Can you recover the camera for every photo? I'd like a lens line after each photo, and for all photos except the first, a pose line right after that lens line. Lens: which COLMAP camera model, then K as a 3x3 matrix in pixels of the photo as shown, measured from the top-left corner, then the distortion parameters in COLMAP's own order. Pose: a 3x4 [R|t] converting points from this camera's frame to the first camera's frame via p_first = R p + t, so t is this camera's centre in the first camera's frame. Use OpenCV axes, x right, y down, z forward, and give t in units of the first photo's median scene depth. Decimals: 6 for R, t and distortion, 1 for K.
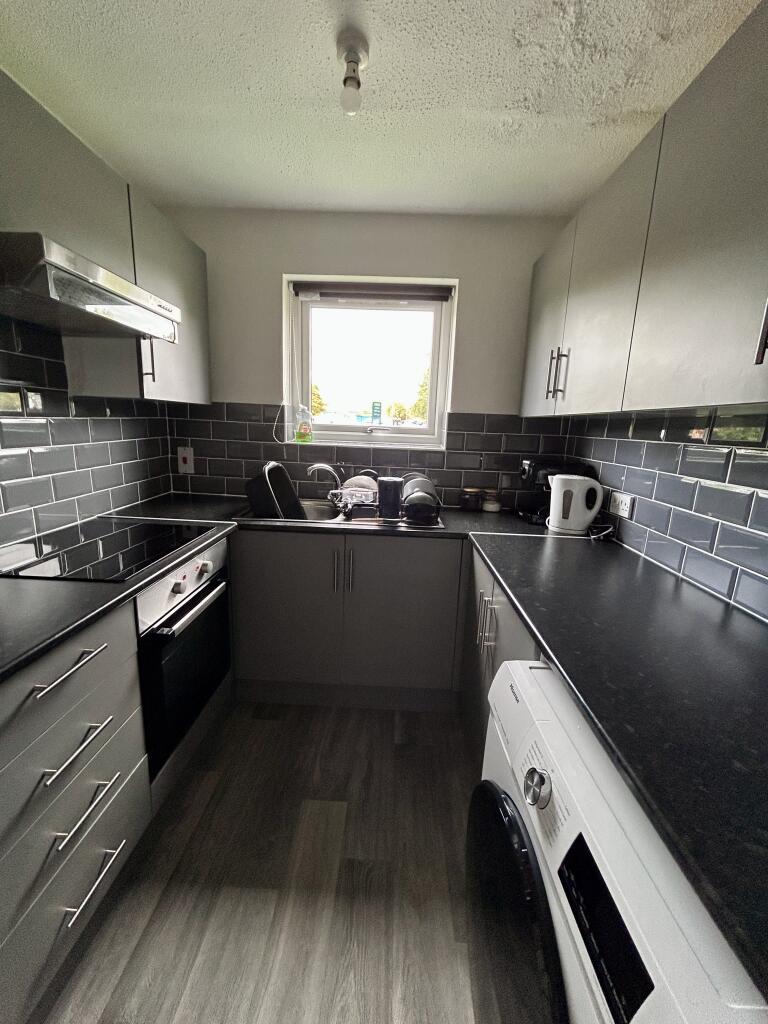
lens RADIAL K [[419.0, 0, 384.0], [0, 419.0, 512.0], [0, 0, 1]] dist [-0.006756, 0.005817]
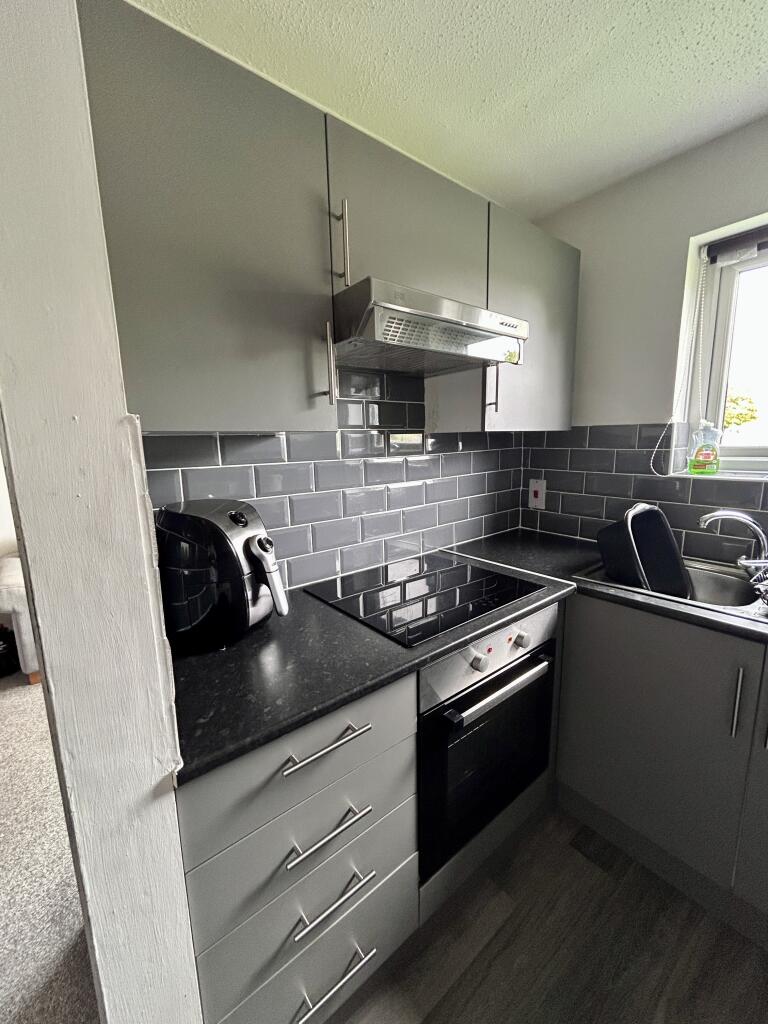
lens RADIAL K [[419.0, 0, 384.0], [0, 419.0, 512.0], [0, 0, 1]] dist [-0.006756, 0.005817]
pose [[0.652718, 0.073853, -0.753992, -0.015836], [-0.109248, 0.994011, 0.002789, -0.067113], [0.749682, 0.080551, 0.656877, 0.222839]]
